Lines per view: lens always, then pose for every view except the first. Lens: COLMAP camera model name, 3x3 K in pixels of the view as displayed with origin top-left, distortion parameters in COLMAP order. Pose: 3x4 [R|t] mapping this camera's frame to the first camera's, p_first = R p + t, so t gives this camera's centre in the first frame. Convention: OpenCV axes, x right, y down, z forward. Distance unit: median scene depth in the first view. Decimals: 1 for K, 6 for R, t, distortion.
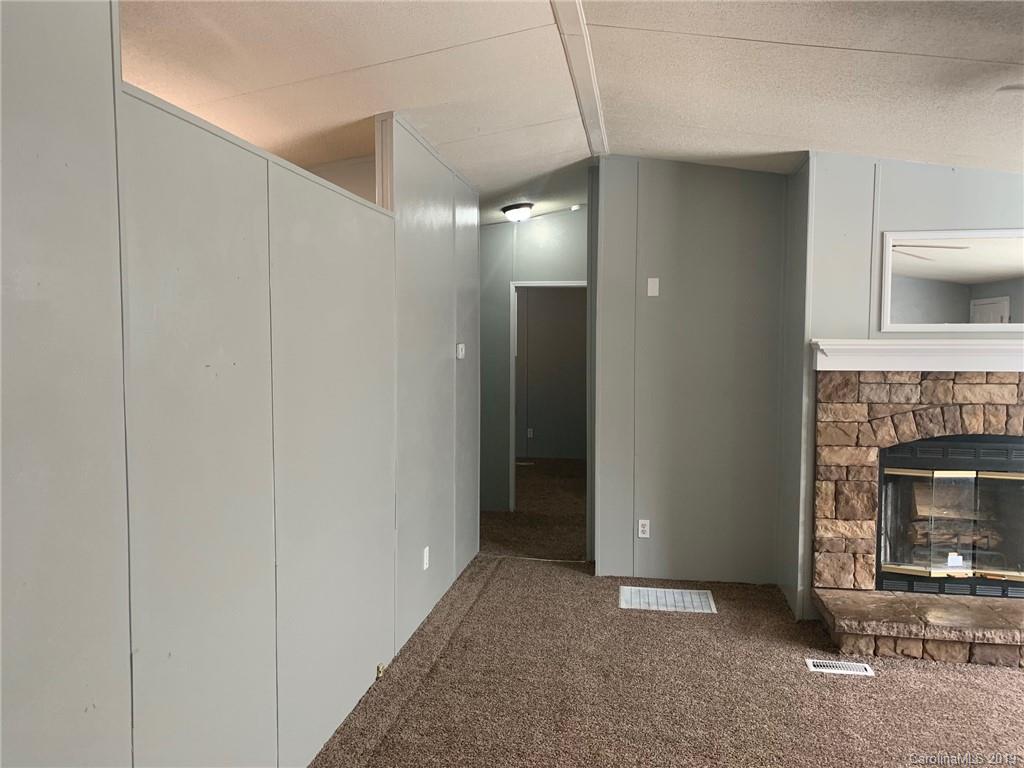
lens RADIAL K [[776.9, 0, 482.2], [0, 776.9, 375.0], [0, 0, 1]] dist [0.010654, -0.032880]
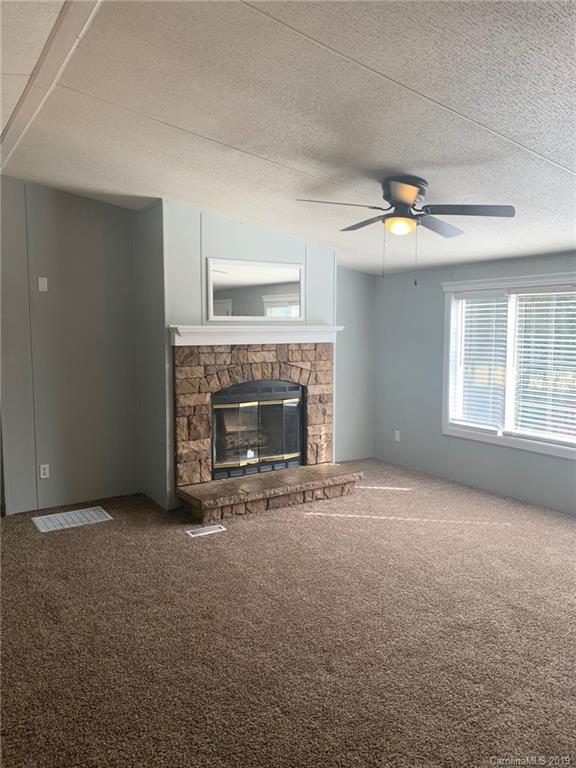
lens RADIAL K [[582.7, 0, 291.7], [0, 582.7, 375.1], [0, 0, 1]] dist [0.010654, -0.032880]
pose [[0.711651, -0.058973, 0.700054, -0.213140], [0.031038, 0.998137, 0.052532, -0.001285], [-0.701847, -0.015656, 0.712155, 0.021101]]
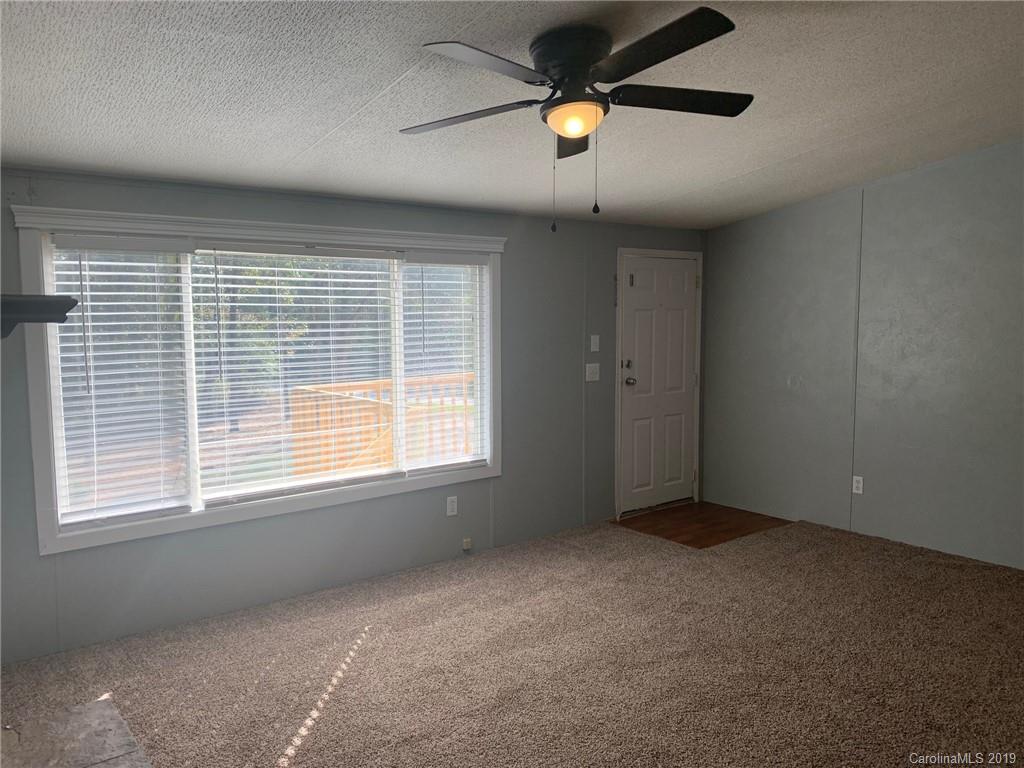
lens RADIAL K [[776.9, 0, 503.1], [0, 776.9, 381.7], [0, 0, 1]] dist [0.010654, -0.032880]
pose [[-0.773198, -0.054403, 0.631827, 0.154774], [0.030238, 0.992018, 0.122421, -0.041820], [-0.633443, 0.113761, -0.765381, 1.084600]]
